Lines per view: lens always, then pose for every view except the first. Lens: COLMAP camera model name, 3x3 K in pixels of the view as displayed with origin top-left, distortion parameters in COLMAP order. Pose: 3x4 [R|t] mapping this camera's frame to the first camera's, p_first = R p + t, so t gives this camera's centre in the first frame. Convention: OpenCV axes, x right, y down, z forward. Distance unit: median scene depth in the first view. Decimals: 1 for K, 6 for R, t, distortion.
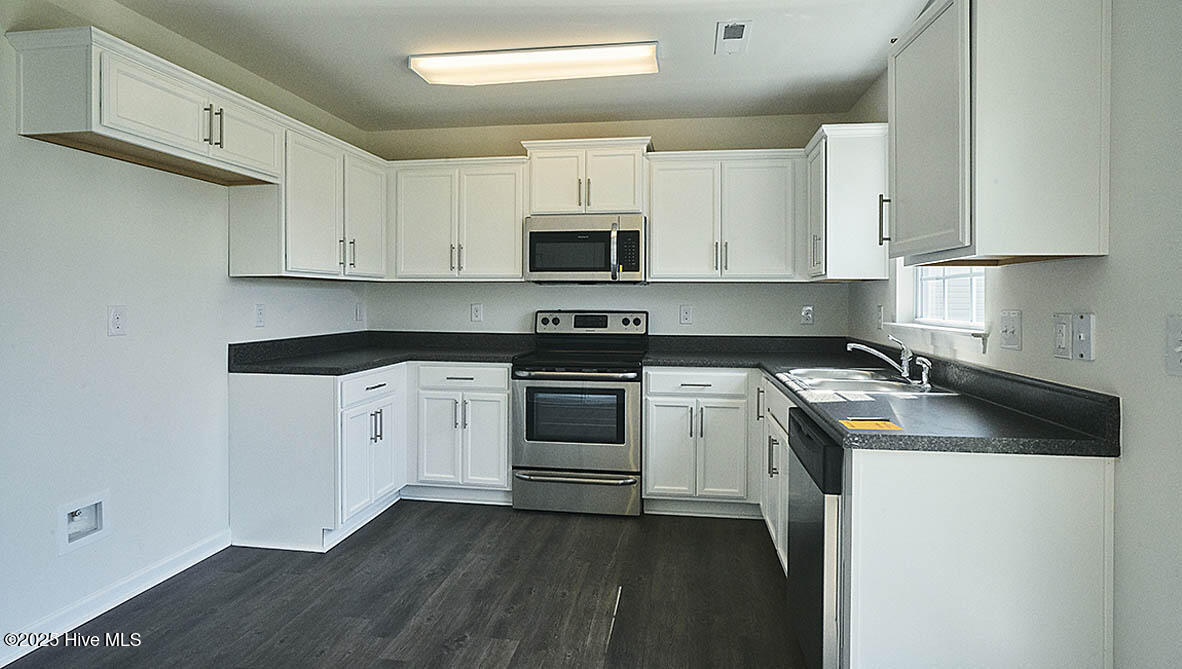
lens RADIAL K [[588.4, 0, 609.5], [0, 588.4, 302.8], [0, 0, 1]] dist [-0.031060, 0.003365]
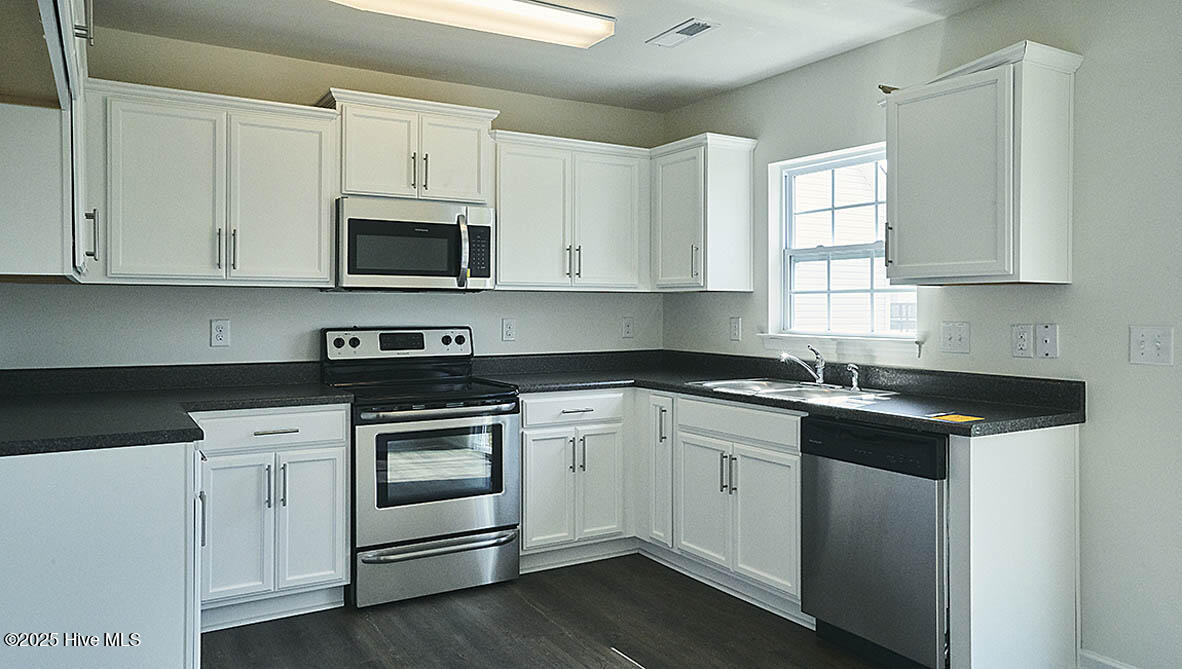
lens RADIAL K [[783.9, 0, 574.4], [0, 783.9, 307.5], [0, 0, 1]] dist [0.002070, 0.009008]
pose [[0.790215, -0.002127, 0.612826, -0.549505], [0.004071, 0.999990, -0.001779, -0.010237], [-0.612817, 0.003900, 0.790216, 0.089943]]
